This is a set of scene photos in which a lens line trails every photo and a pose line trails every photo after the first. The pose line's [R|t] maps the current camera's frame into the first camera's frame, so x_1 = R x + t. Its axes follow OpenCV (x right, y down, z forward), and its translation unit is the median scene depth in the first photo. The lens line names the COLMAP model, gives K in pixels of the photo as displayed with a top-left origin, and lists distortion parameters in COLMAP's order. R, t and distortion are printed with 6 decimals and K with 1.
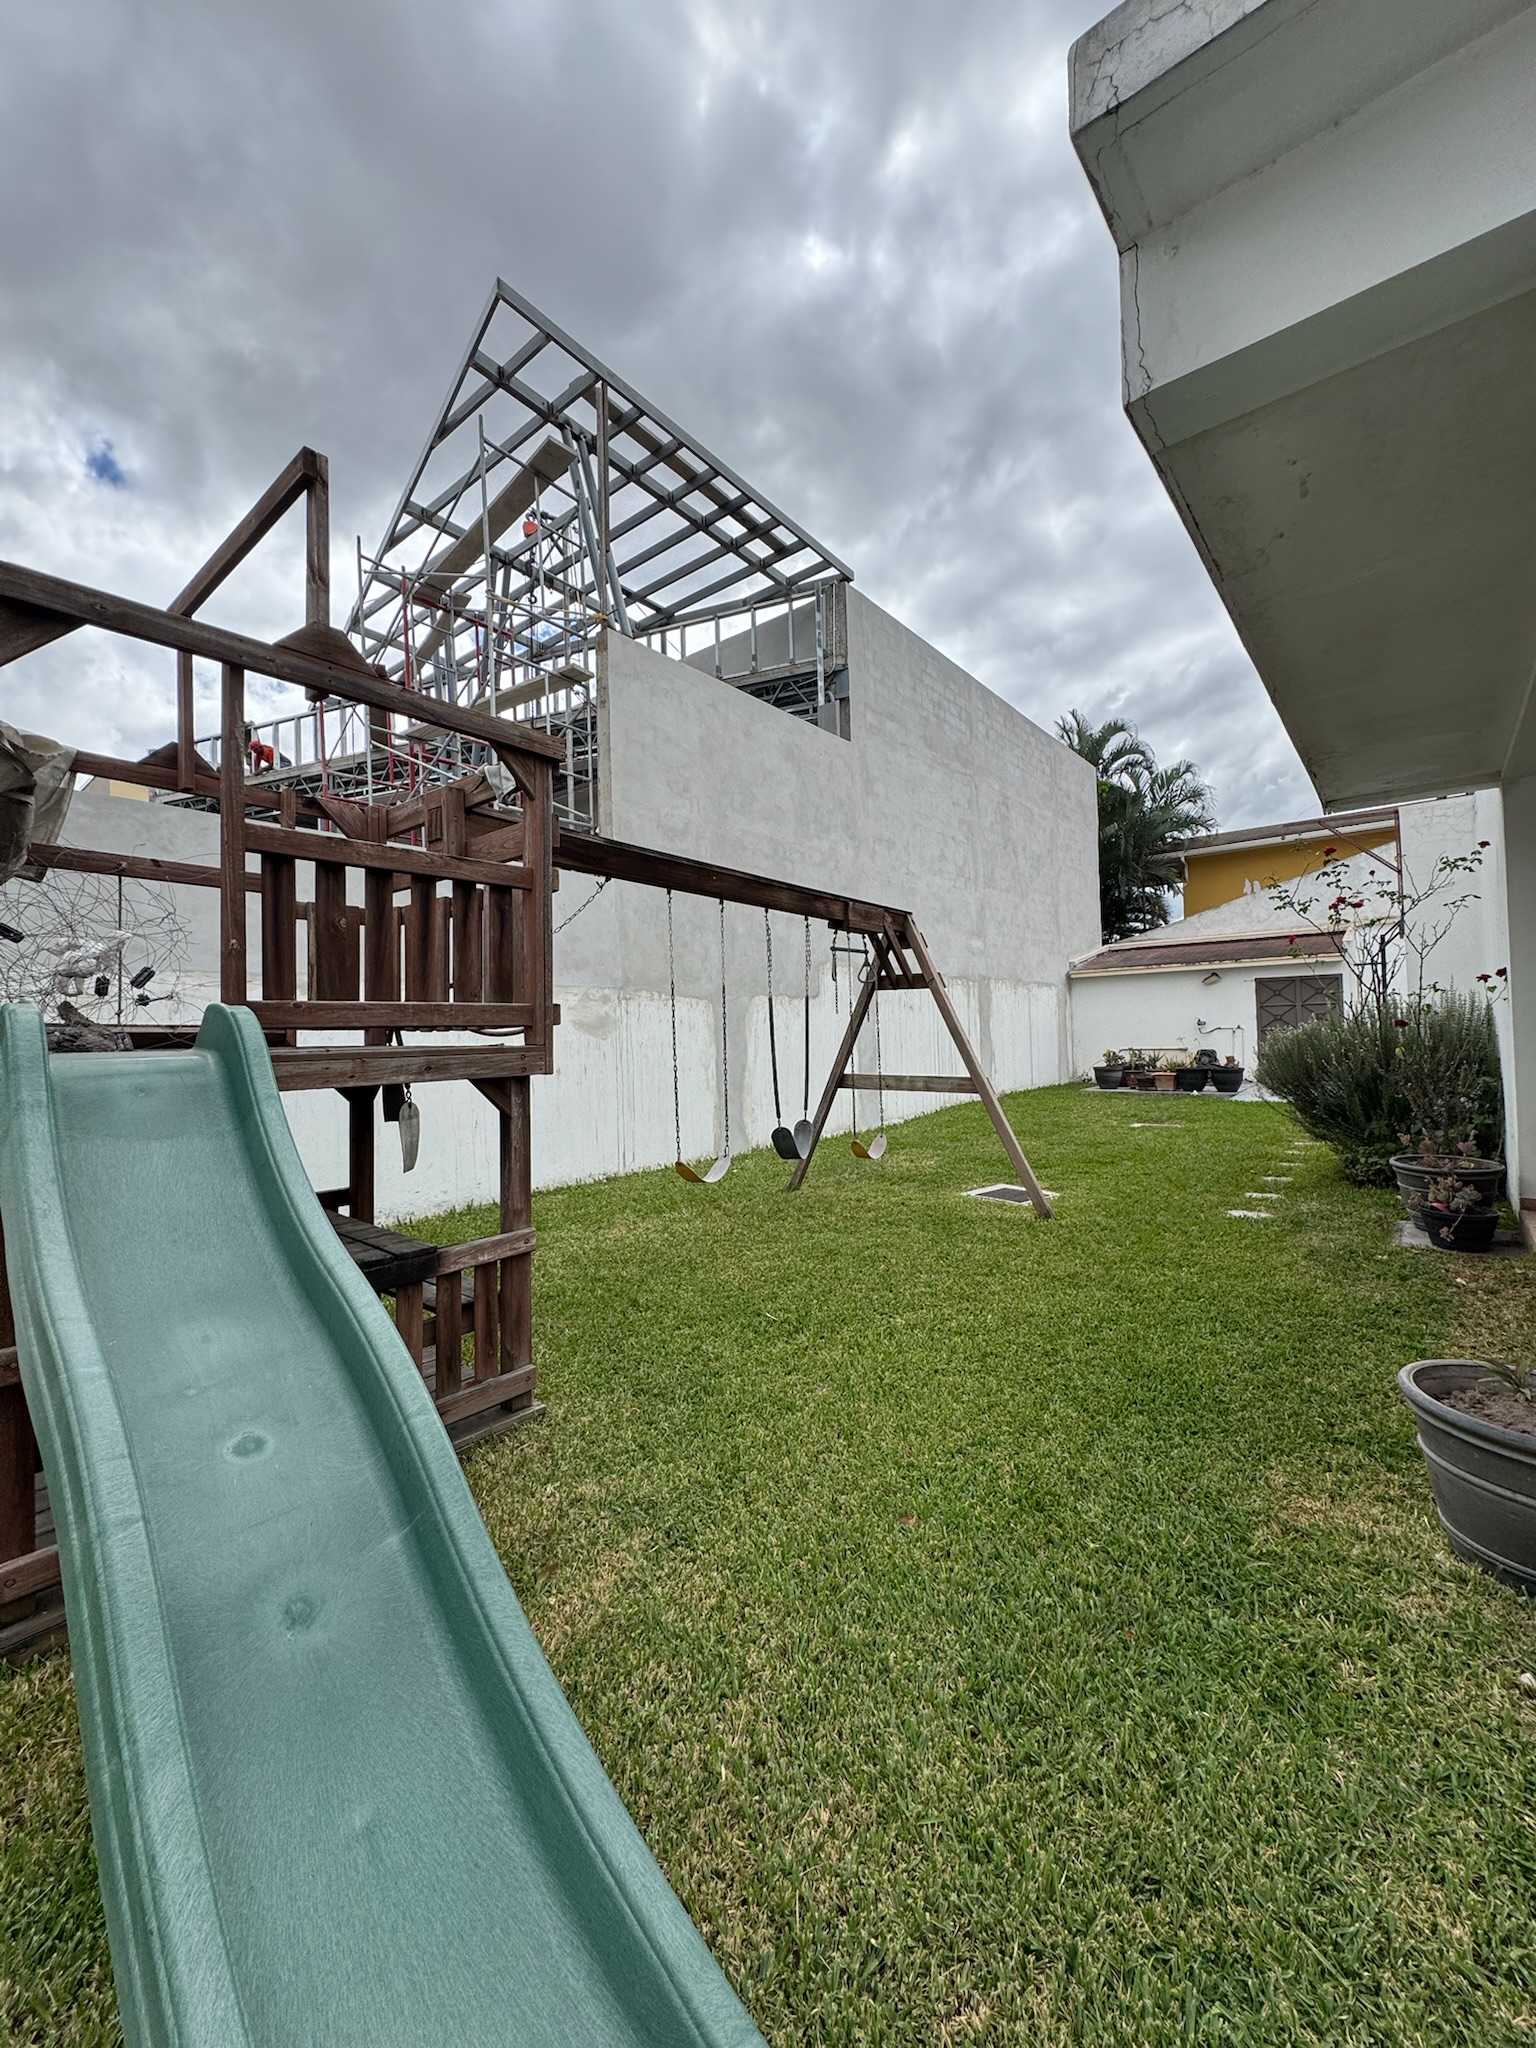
lens RADIAL K [[815.6, 0, 772.8], [0, 815.6, 1027.7], [0, 0, 1]] dist [-0.000103, 0.000442]
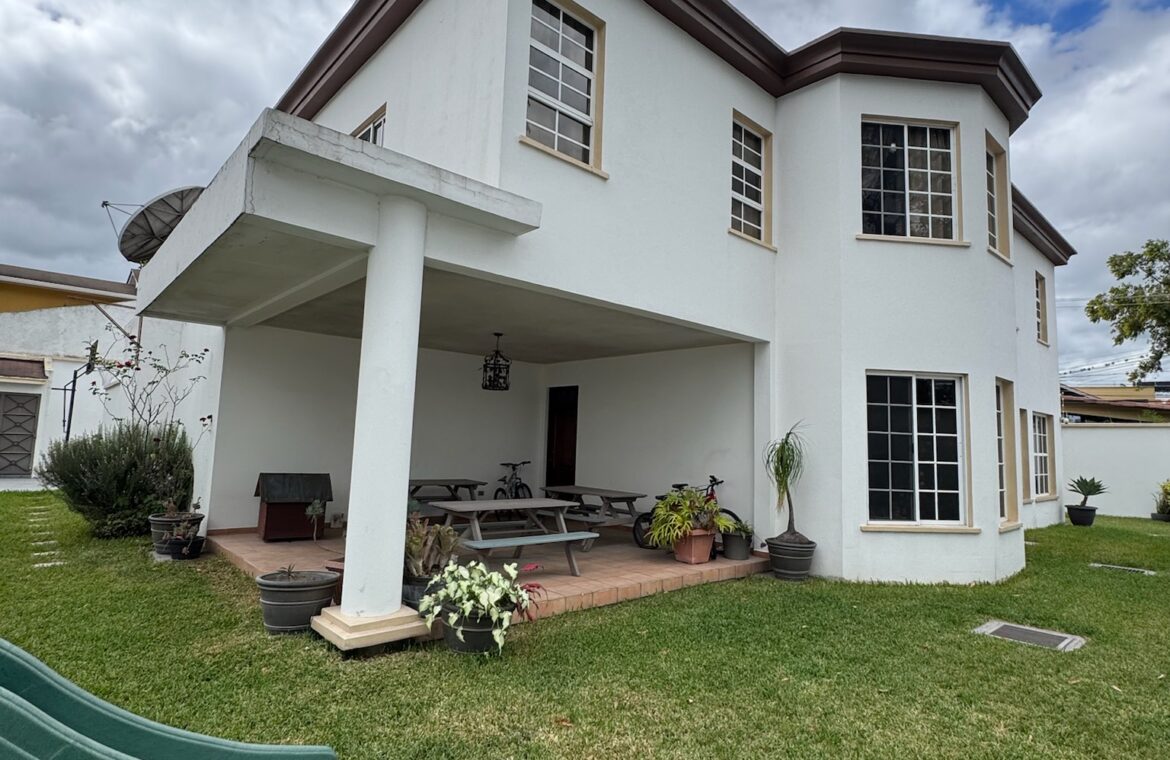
lens RADIAL K [[625.4, 0, 585.4], [0, 625.4, 381.6], [0, 0, 1]] dist [-0.000991, -0.000309]
pose [[0.163453, 0.128010, 0.978211, -0.453727], [-0.047892, 0.991407, -0.121734, -0.011400], [-0.985388, -0.026951, 0.168179, -0.159043]]
